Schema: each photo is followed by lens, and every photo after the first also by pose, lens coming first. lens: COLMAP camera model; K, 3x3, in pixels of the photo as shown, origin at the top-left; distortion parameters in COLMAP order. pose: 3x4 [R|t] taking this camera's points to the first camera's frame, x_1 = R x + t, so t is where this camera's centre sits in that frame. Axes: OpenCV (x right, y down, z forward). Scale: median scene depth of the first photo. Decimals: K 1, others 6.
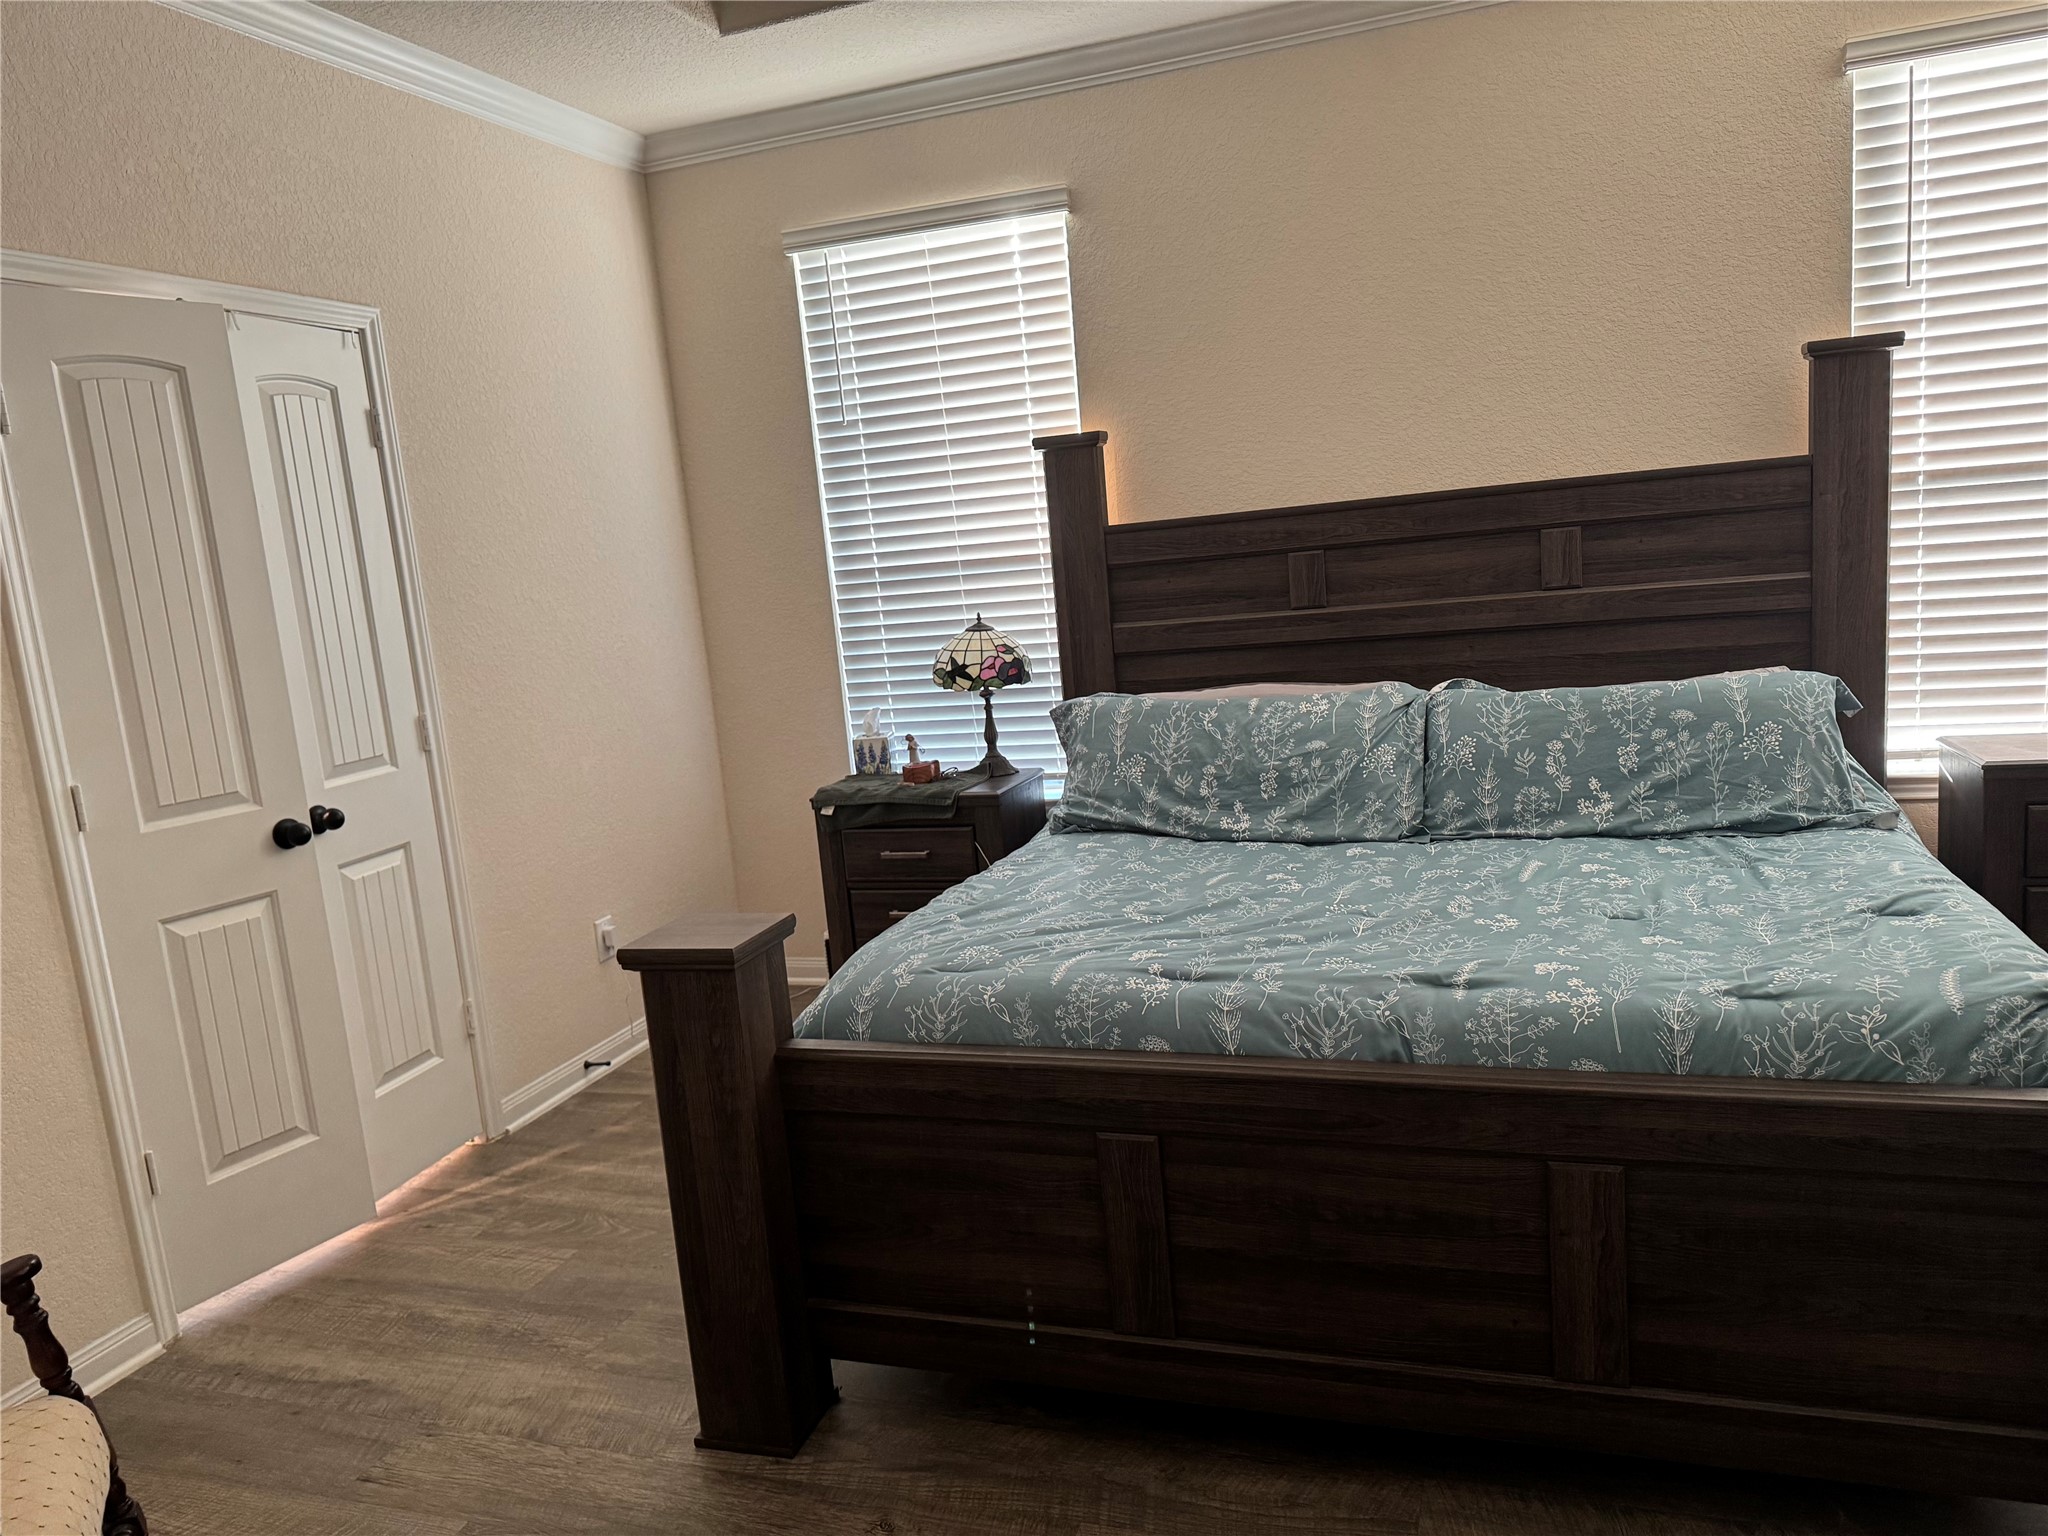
lens RADIAL K [[1399.3, 0, 1031.7], [0, 1399.3, 758.4], [0, 0, 1]] dist [0.083978, -0.125784]
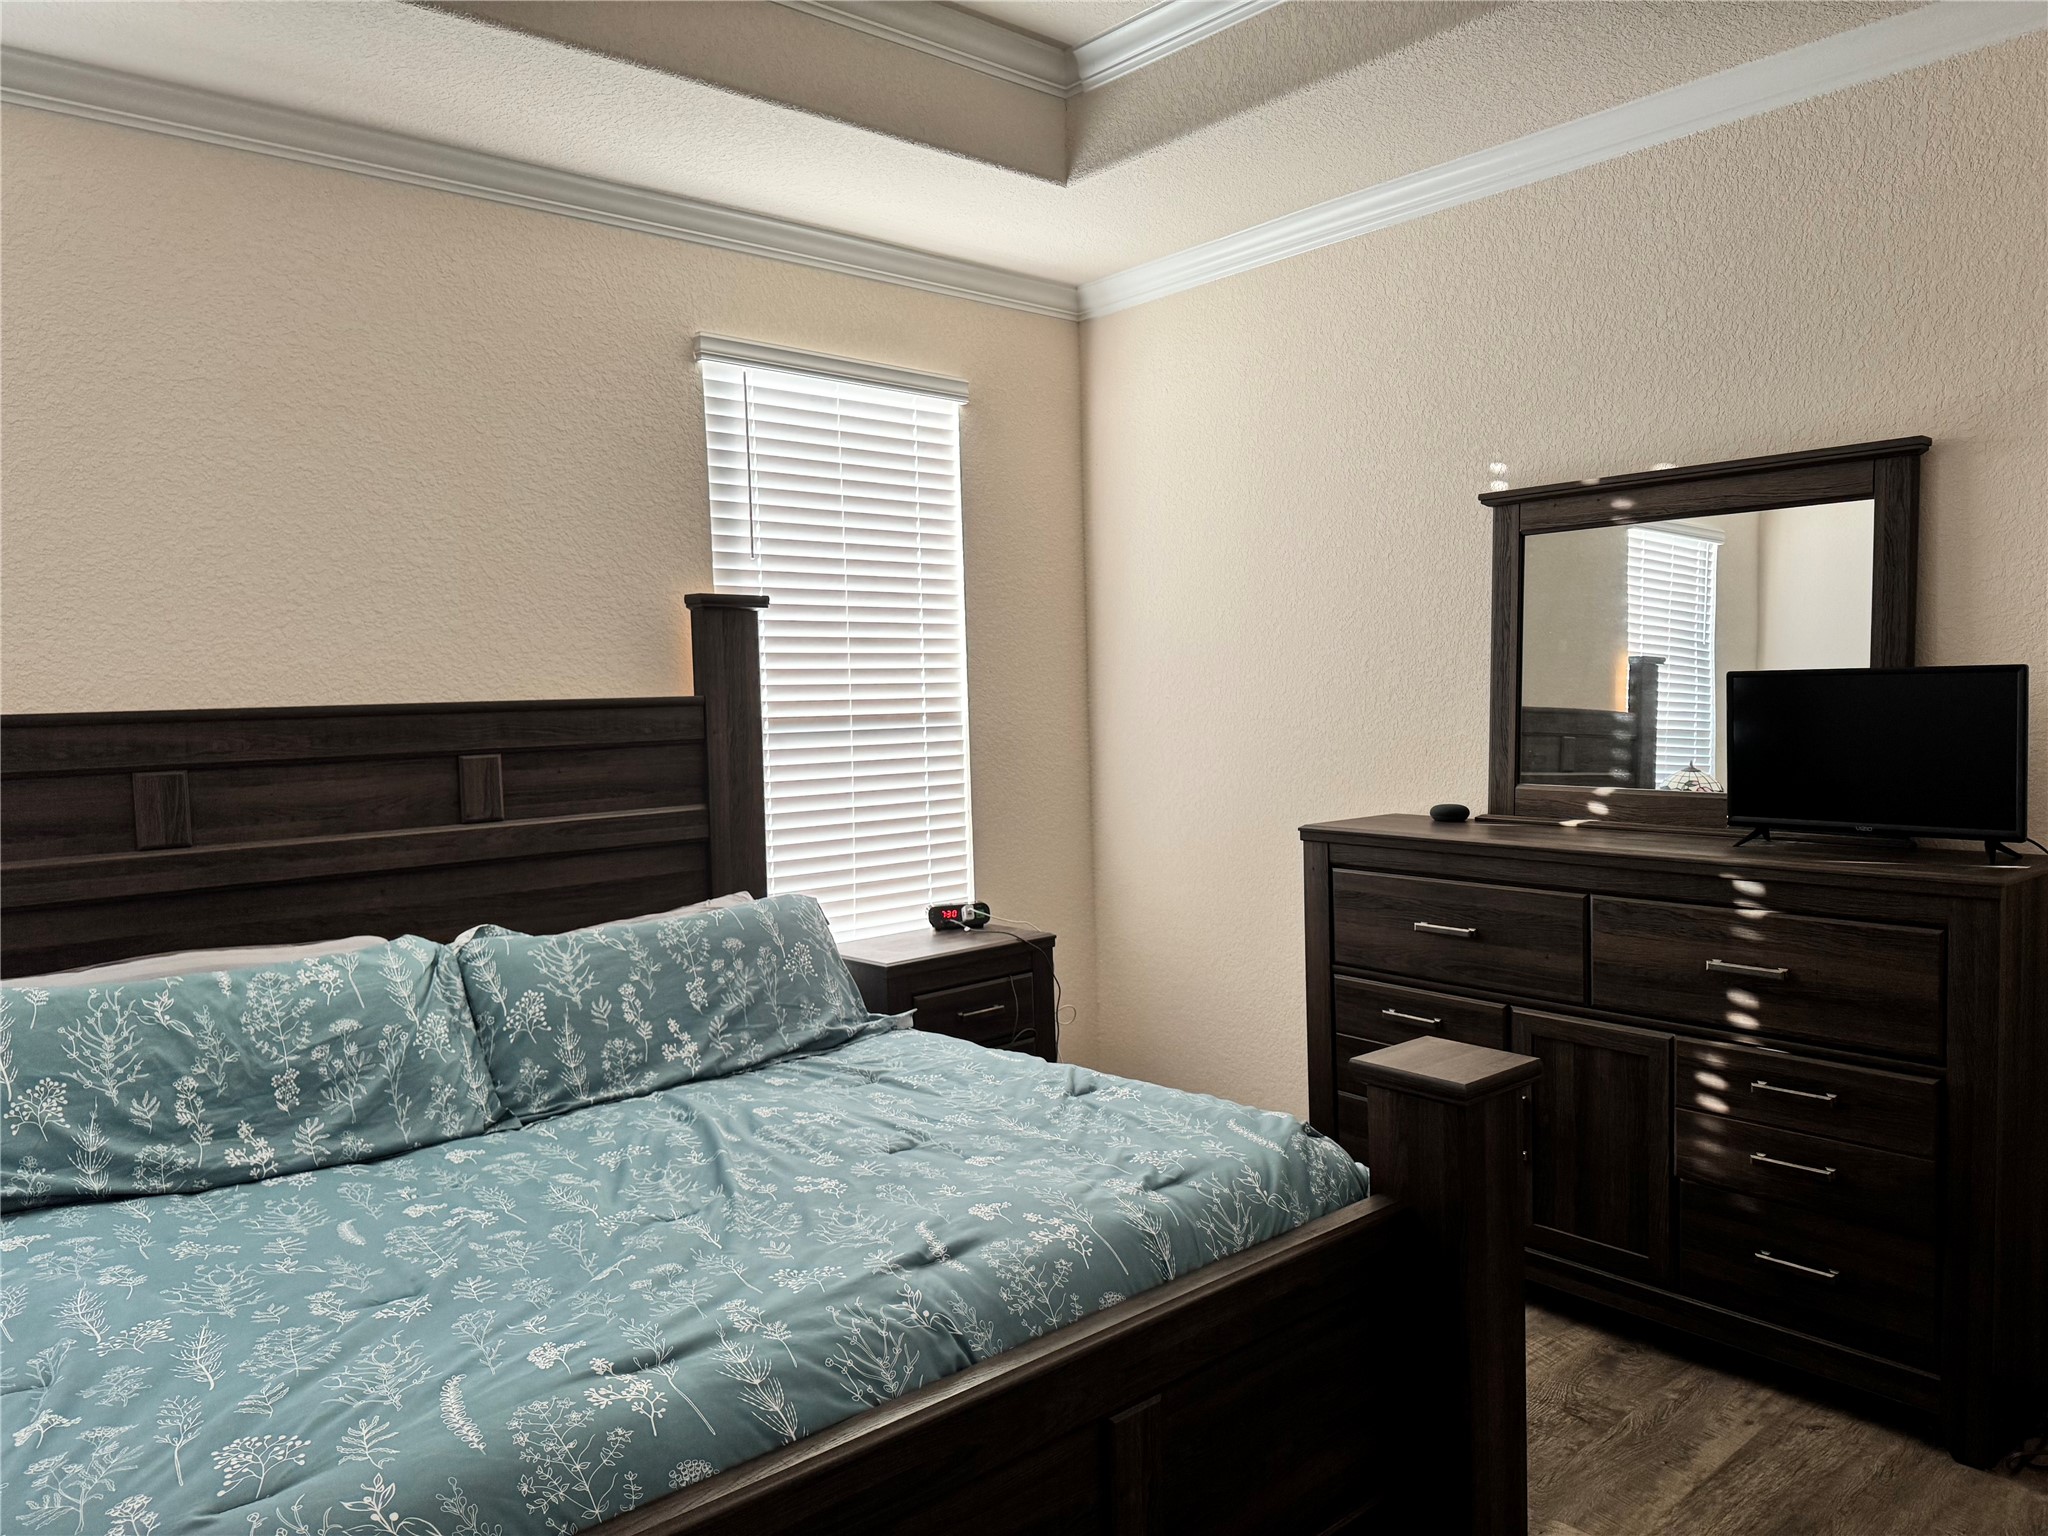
lens RADIAL K [[1399.3, 0, 1031.7], [0, 1399.3, 758.4], [0, 0, 1]] dist [0.083978, -0.125784]
pose [[0.500542, 0.035567, 0.864982, -0.279646], [0.114983, 0.987572, -0.107145, -0.028010], [-0.858043, 0.153089, 0.490231, 0.308026]]
